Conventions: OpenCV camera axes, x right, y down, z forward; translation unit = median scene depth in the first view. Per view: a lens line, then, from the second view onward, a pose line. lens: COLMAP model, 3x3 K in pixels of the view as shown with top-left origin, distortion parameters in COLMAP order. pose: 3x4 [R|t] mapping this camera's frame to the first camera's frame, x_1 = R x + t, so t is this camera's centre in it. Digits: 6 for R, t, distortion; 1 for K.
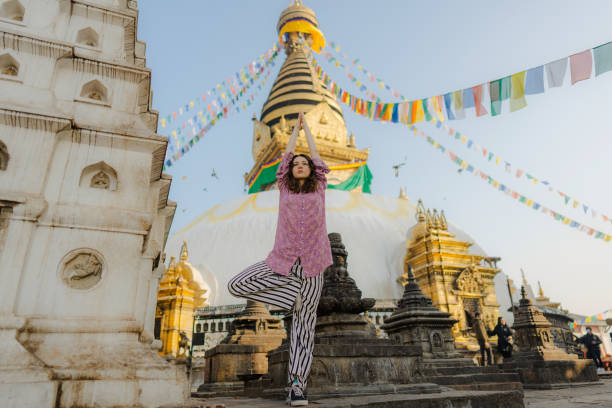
lens RADIAL K [[413.2, 0, 308.5], [0, 413.2, 202.8], [0, 0, 1]] dist [-0.000587, 0.000995]
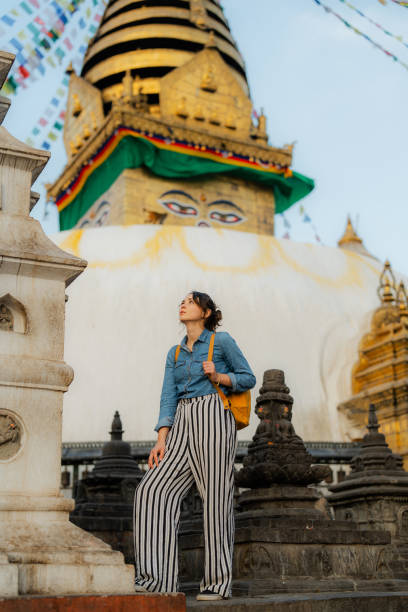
lens RADIAL K [[849.0, 0, 204.0], [0, 849.0, 306.0], [0, 0, 1]] dist [-0.000756, 0.035641]
pose [[0.997263, 0.040456, 0.061892, -0.090398], [-0.046069, 0.994680, 0.092136, -0.096411], [-0.057835, -0.094736, 0.993821, -0.245077]]
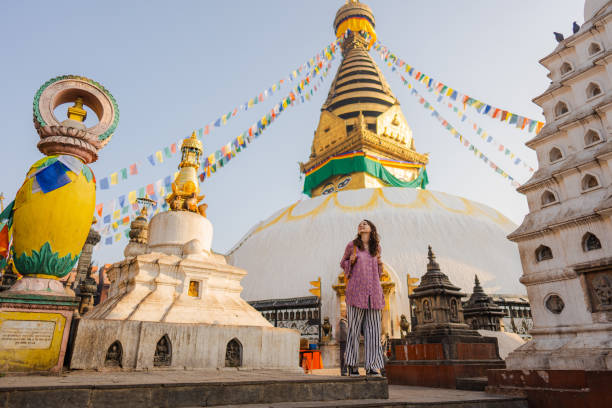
lens RADIAL K [[413.2, 0, 308.5], [0, 413.2, 202.8], [0, 0, 1]] dist [-0.000587, 0.000995]
pose [[0.976639, 0.107050, 0.186322, -1.400813], [-0.112232, 0.993529, 0.017459, 0.049843], [-0.183247, -0.037962, 0.982334, -0.011585]]
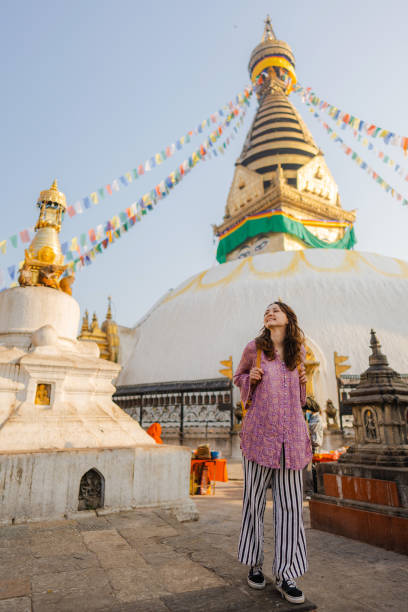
lens RADIAL K [[413.2, 0, 204.0], [0, 413.2, 306.0], [0, 0, 1]] dist [-0.000587, 0.000995]
pose [[0.988294, 0.071014, 0.135028, -1.291291], [-0.086761, 0.989621, 0.114556, 0.042211], [-0.125492, -0.124930, 0.984197, 0.280945]]
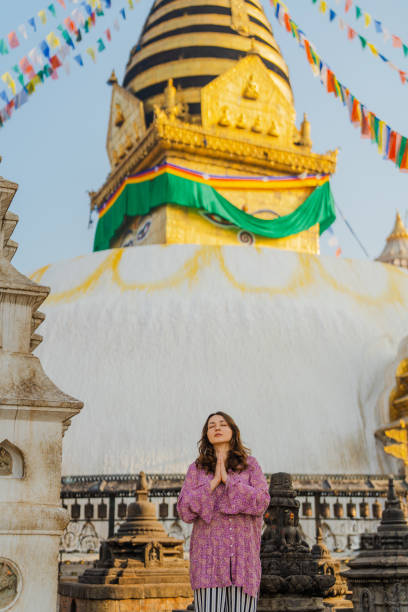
lens RADIAL K [[849.0, 0, 204.0], [0, 849.0, 306.0], [0, 0, 1]] dist [-0.000756, 0.035641]
pose [[0.999444, 0.033329, 0.000811, -0.048718], [-0.033205, 0.992957, 0.113726, -0.222069], [0.002985, -0.113689, 0.993512, -0.243125]]
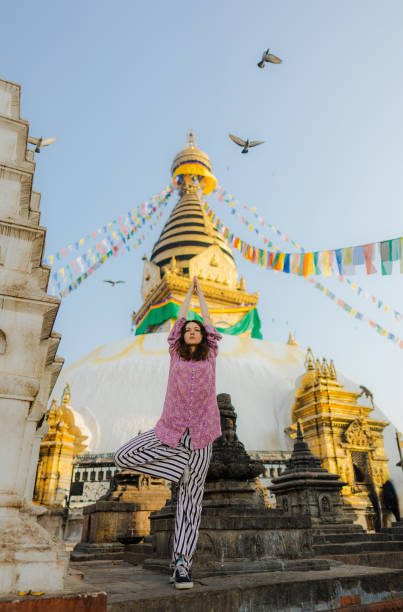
lens RADIAL K [[420.2, 0, 208.2], [0, 420.2, 313.8], [0, 0, 1]] dist [-0.005148, 0.002026]
pose [[0.999062, 0.033875, 0.026983, -0.004885], [-0.031966, 0.997153, -0.068292, -0.028163], [-0.029220, 0.067365, 0.997300, -0.004701]]
